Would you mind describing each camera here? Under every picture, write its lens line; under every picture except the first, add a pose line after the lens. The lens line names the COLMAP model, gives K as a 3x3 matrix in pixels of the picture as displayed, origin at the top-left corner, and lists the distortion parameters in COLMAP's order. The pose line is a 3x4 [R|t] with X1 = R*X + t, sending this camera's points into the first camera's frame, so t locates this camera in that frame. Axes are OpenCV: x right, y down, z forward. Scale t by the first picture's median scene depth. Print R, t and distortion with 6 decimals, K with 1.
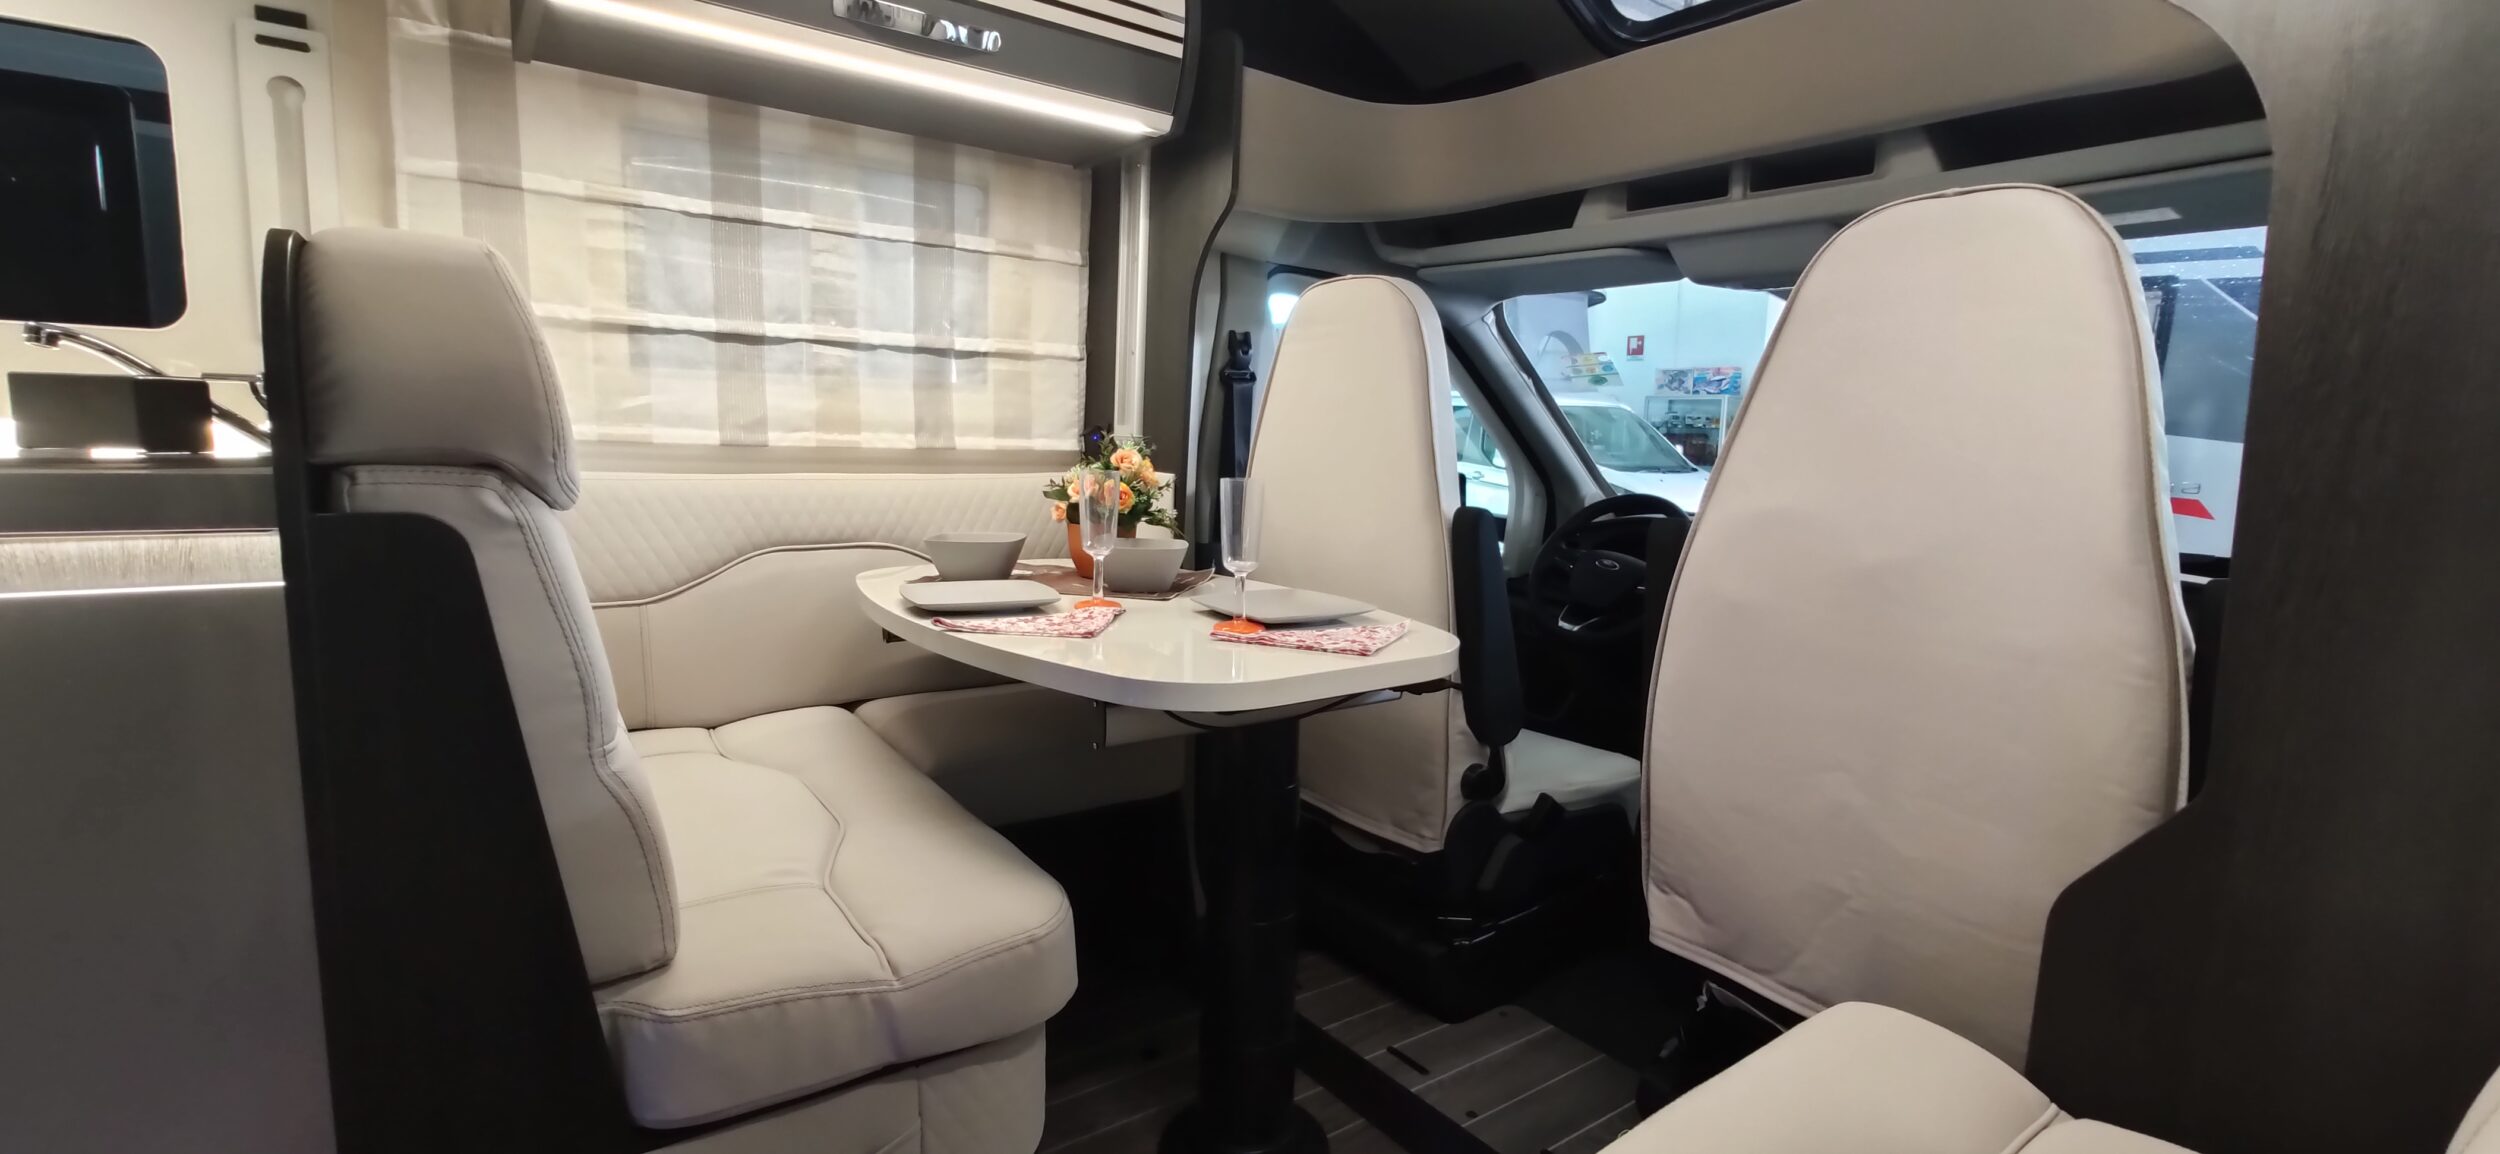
lens RADIAL K [[1089.2, 0, 1259.1], [0, 1089.2, 579.7], [0, 0, 1]] dist [-0.023880, 0.012183]
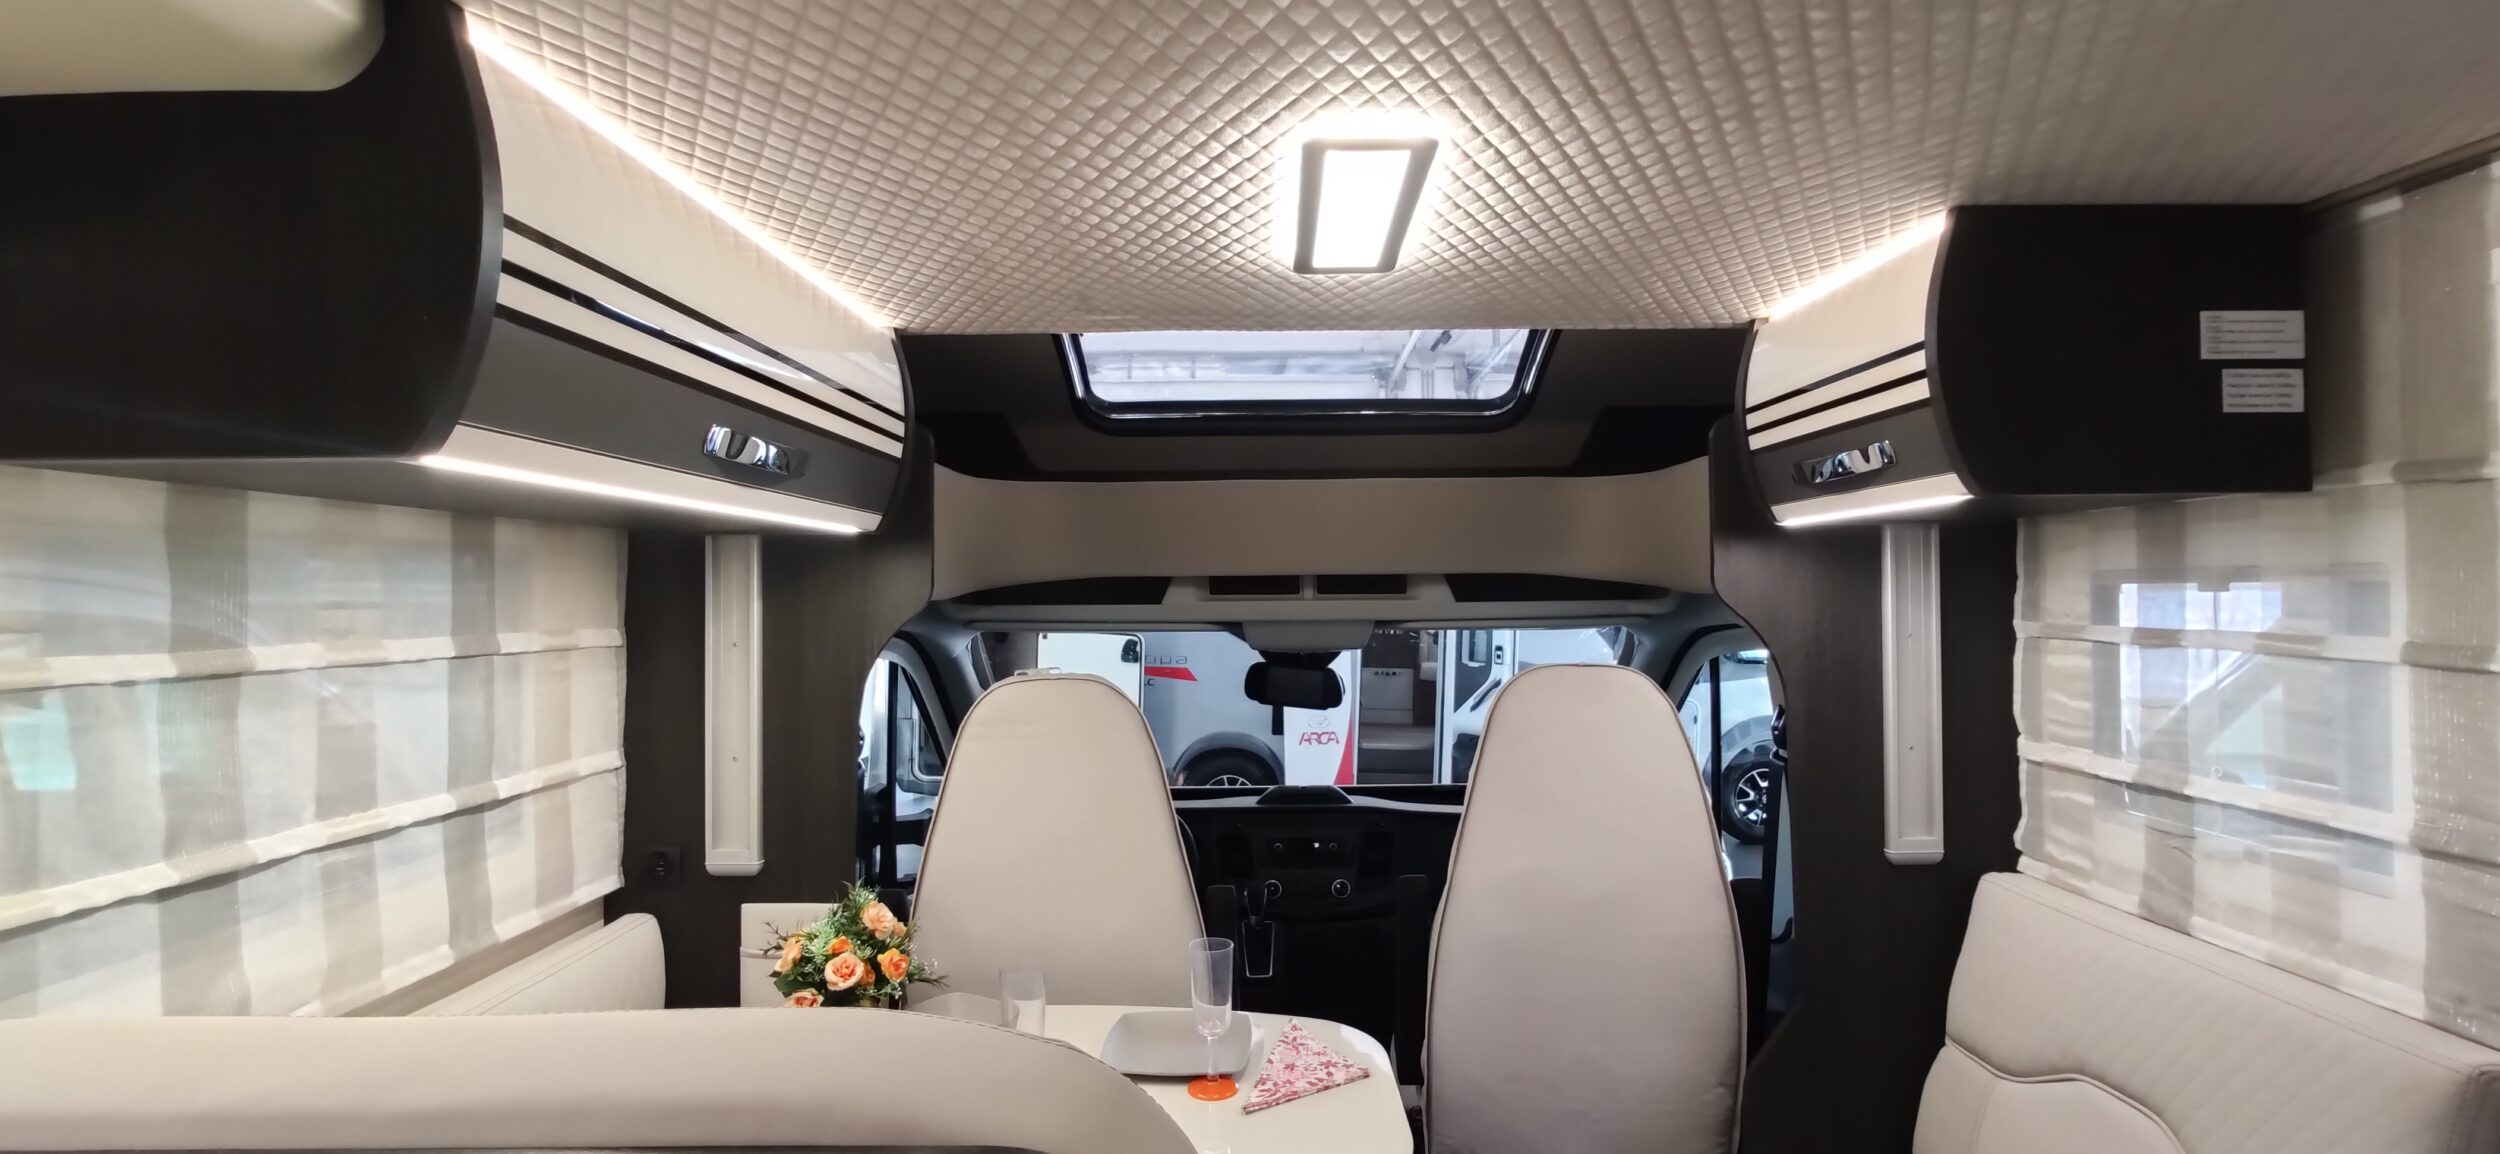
lens RADIAL K [[1089.2, 0, 1259.1], [0, 1089.2, 579.7], [0, 0, 1]] dist [-0.023880, 0.012183]
pose [[0.597340, -0.032923, 0.801312, -0.629641], [0.135982, 0.988848, -0.060739, -0.286001], [-0.790376, 0.145246, 0.595155, 0.236100]]
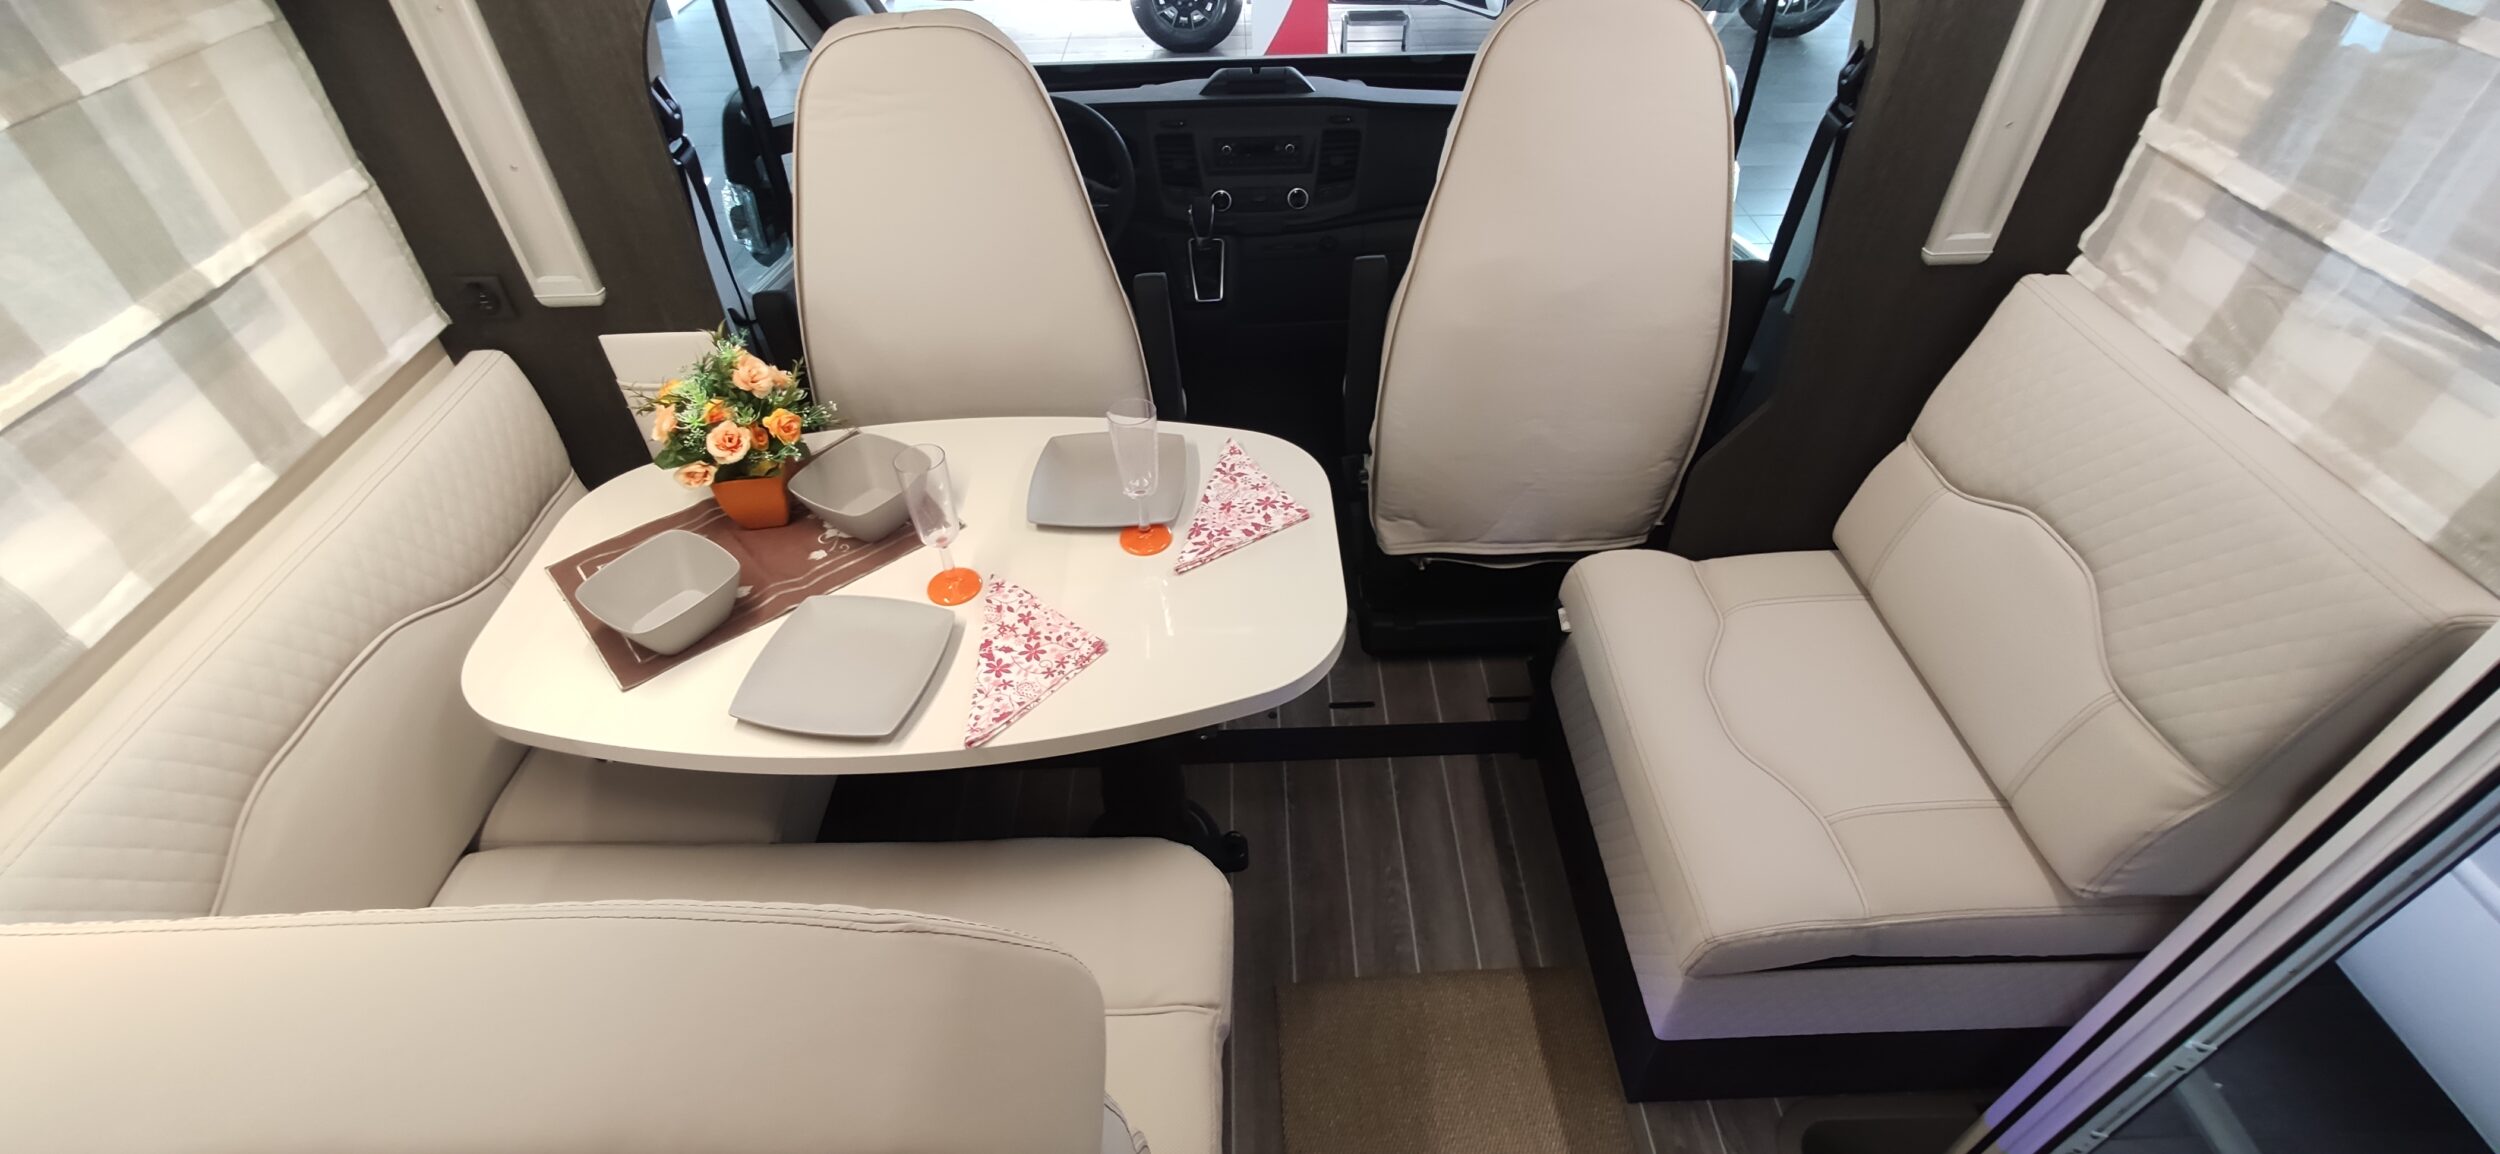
lens RADIAL K [[1089.2, 0, 1259.1], [0, 1089.2, 579.7], [0, 0, 1]] dist [-0.023880, 0.012183]
pose [[0.575989, -0.578856, 0.577202, -0.441469], [0.146789, 0.767857, 0.623577, -0.422877], [-0.804170, -0.274447, 0.527247, 0.308398]]
